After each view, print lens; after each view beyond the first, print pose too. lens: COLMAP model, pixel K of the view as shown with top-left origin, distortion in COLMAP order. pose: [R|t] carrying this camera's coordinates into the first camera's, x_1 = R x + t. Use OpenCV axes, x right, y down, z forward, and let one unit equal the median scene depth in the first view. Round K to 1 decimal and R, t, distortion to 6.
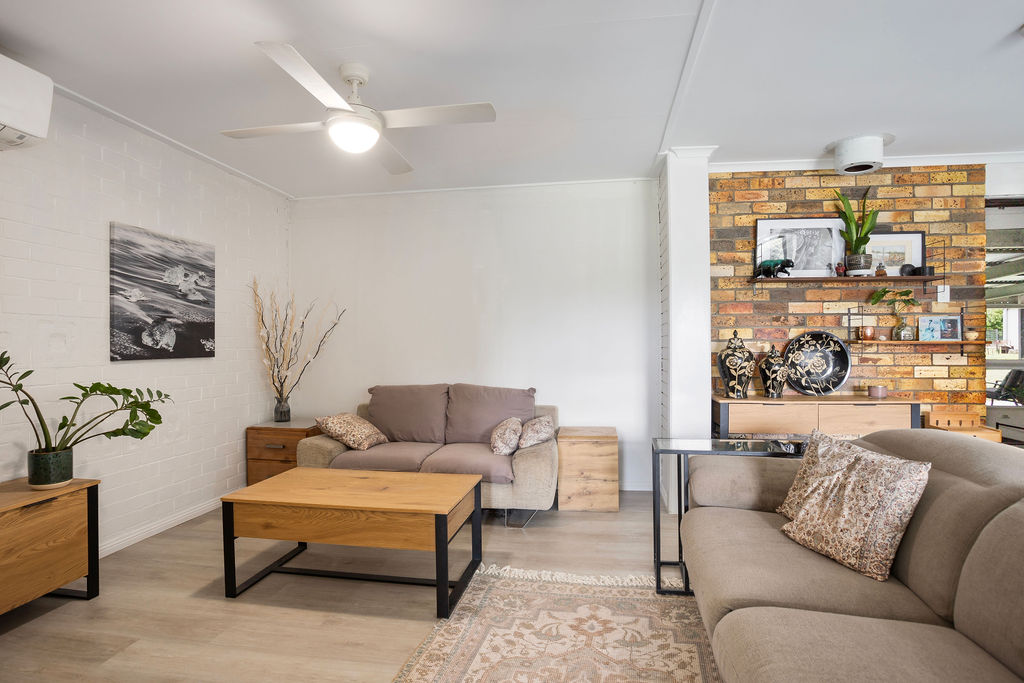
lens RADIAL K [[528.9, 0, 513.1], [0, 528.9, 338.6], [0, 0, 1]] dist [-0.070882, 0.035975]
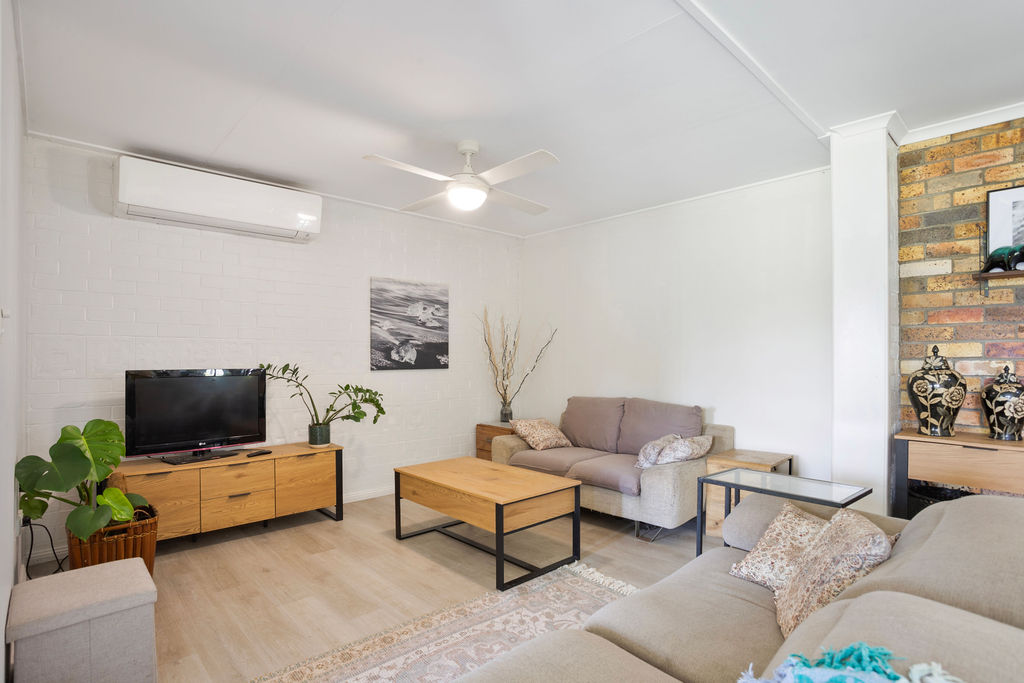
lens RADIAL K [[517.5, 0, 512.7], [0, 517.5, 353.6], [0, 0, 1]] dist [-0.067157, 0.025469]
pose [[0.794859, 0.001352, -0.606792, 0.390231], [0.002835, 0.999978, 0.005941, -0.010904], [0.606787, -0.006443, 0.794838, 0.052498]]
